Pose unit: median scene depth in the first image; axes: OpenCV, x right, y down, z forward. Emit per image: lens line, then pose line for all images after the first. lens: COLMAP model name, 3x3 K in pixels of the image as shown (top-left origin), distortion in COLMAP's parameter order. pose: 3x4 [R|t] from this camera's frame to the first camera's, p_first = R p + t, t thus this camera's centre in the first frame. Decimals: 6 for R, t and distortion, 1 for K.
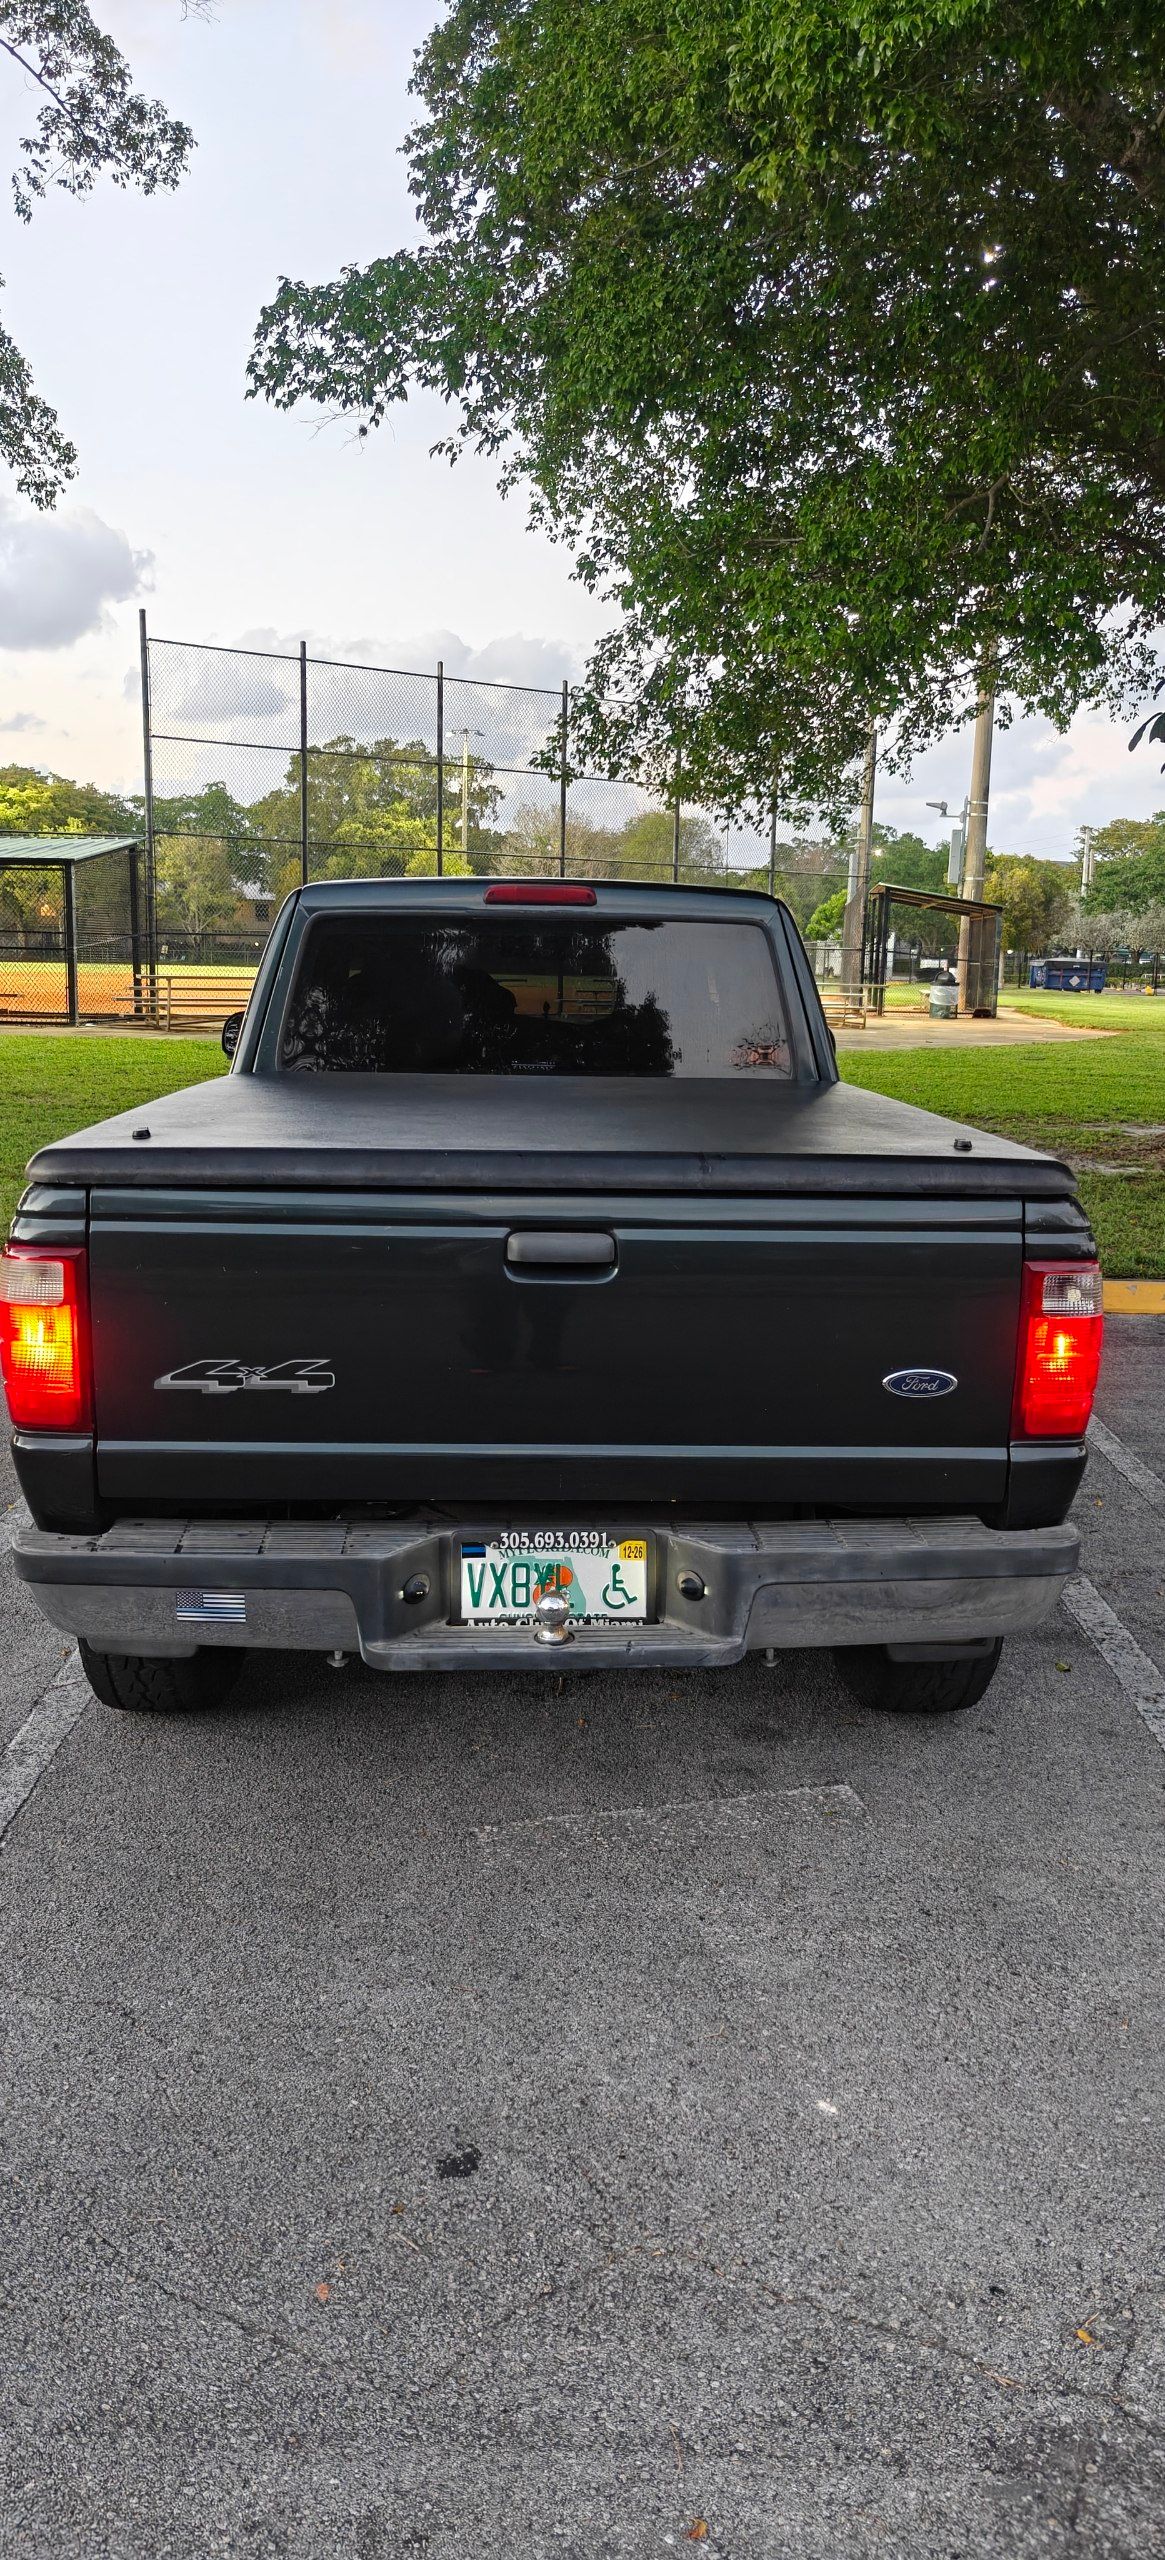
lens RADIAL K [[1748.1, 0, 587.0], [0, 1748.1, 1272.1], [0, 0, 1]] dist [0.045903, -0.040883]
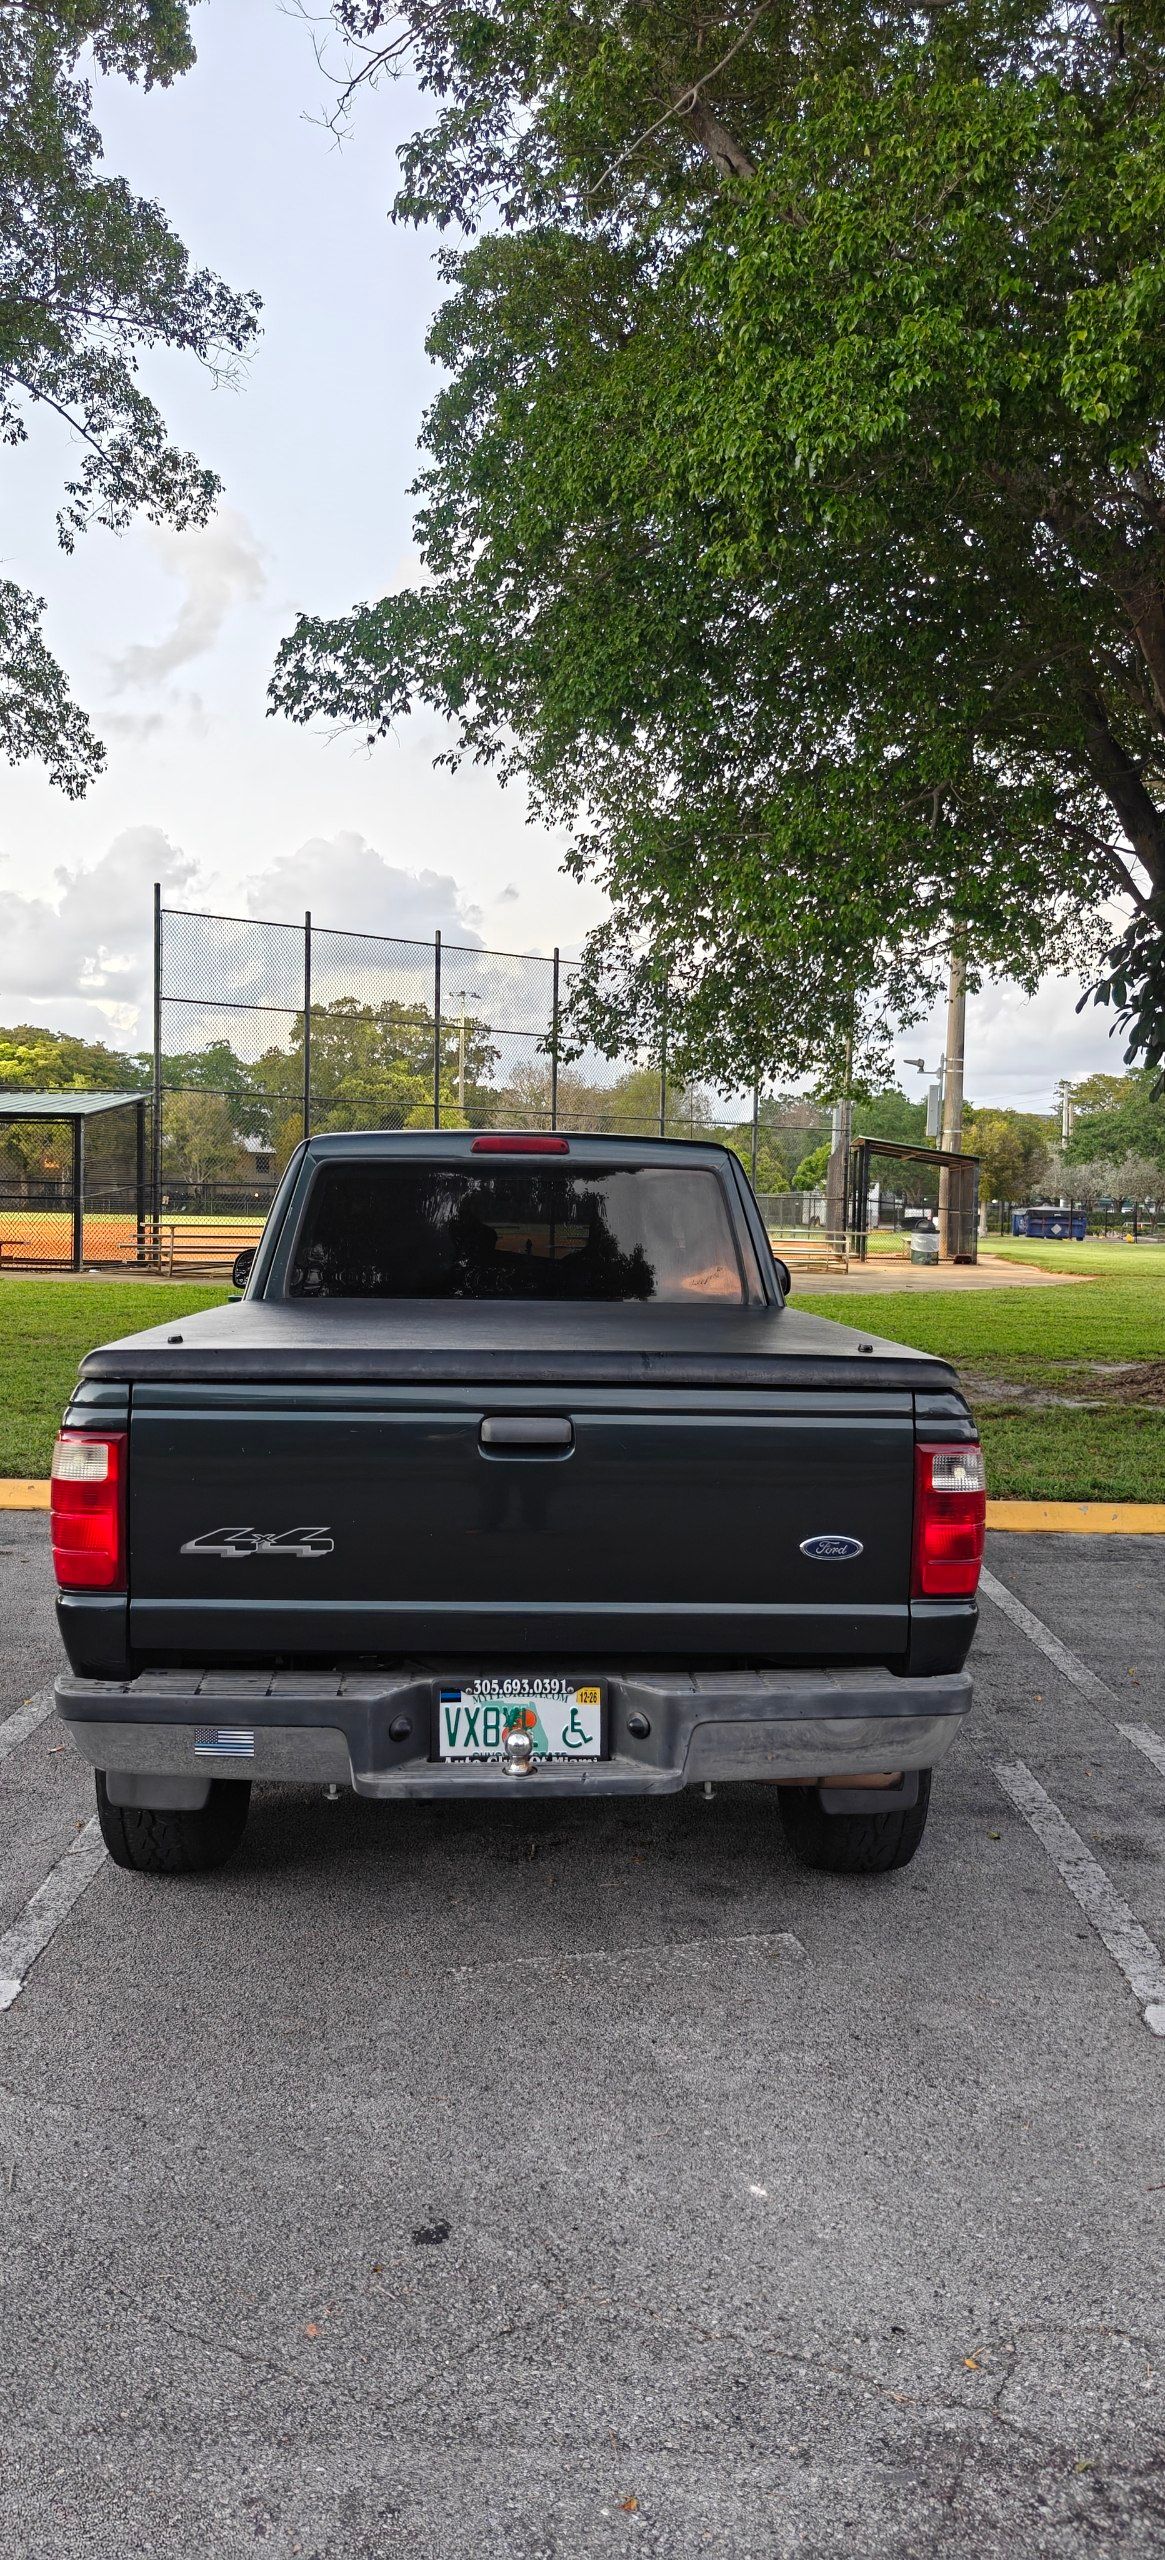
lens RADIAL K [[1748.1, 0, 604.1], [0, 1748.1, 1277.8], [0, 0, 1]] dist [0.045903, -0.040883]
pose [[0.999919, -0.001200, 0.012681, 0.015512], [0.002927, 0.990556, -0.137075, 0.031410], [-0.012396, 0.137101, 0.990479, -0.134378]]
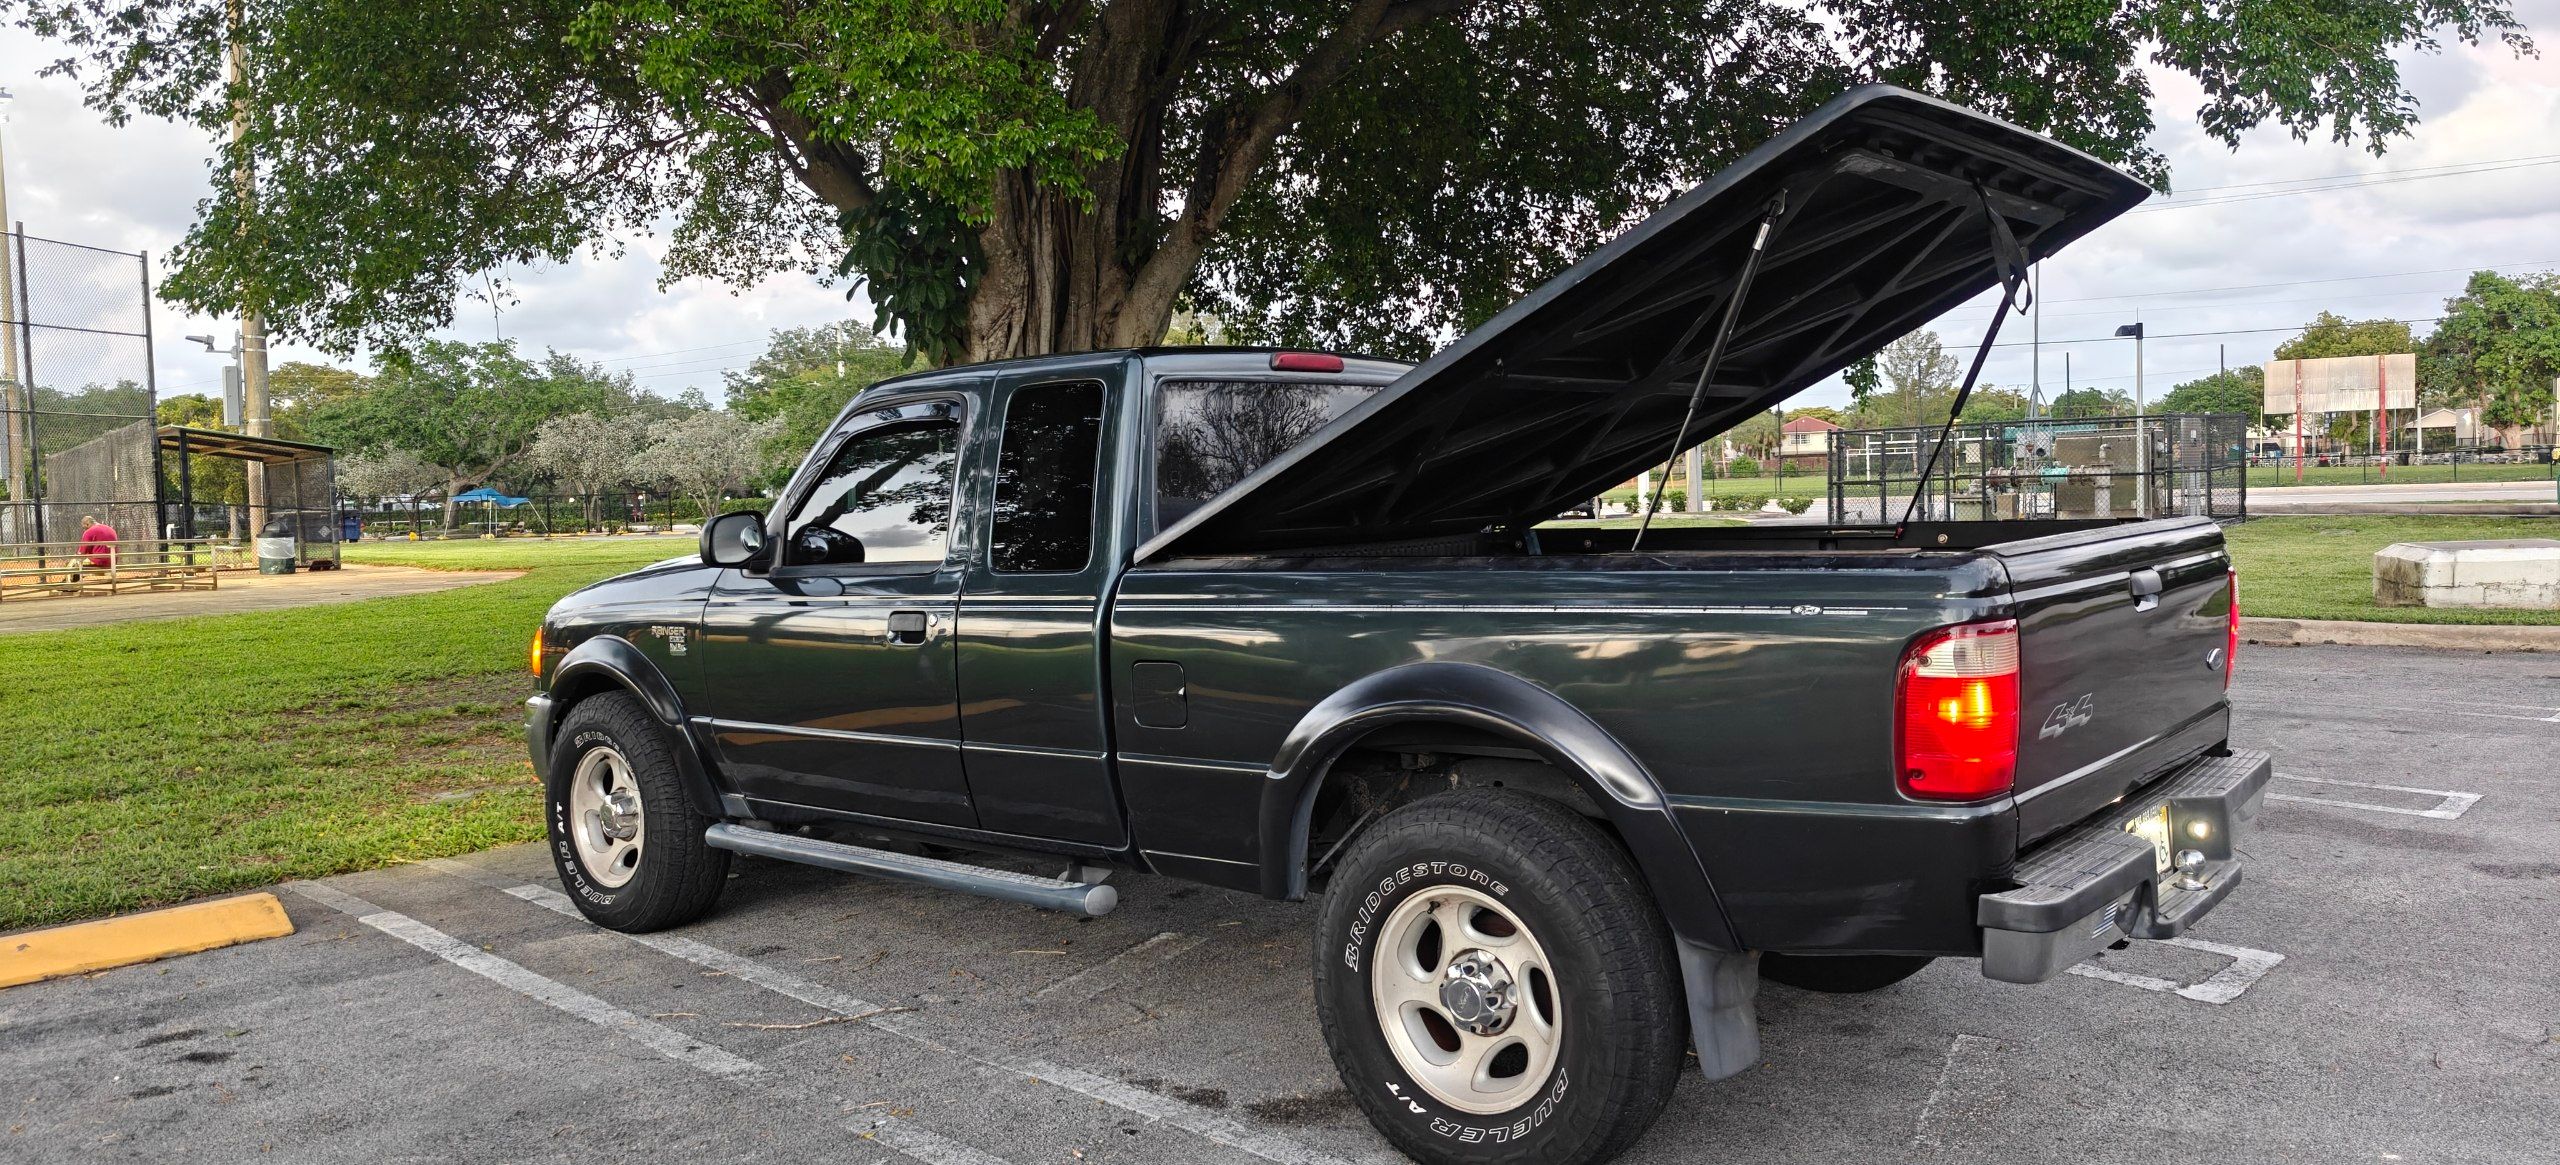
lens RADIAL K [[1748.1, 0, 1274.7], [0, 1748.1, 594.1], [0, 0, 1]] dist [0.045903, -0.040883]
pose [[0.681458, -0.087095, 0.726657, -0.995526], [0.176164, 0.983221, -0.047360, -0.049024], [-0.710339, 0.160284, 0.685367, 0.371631]]
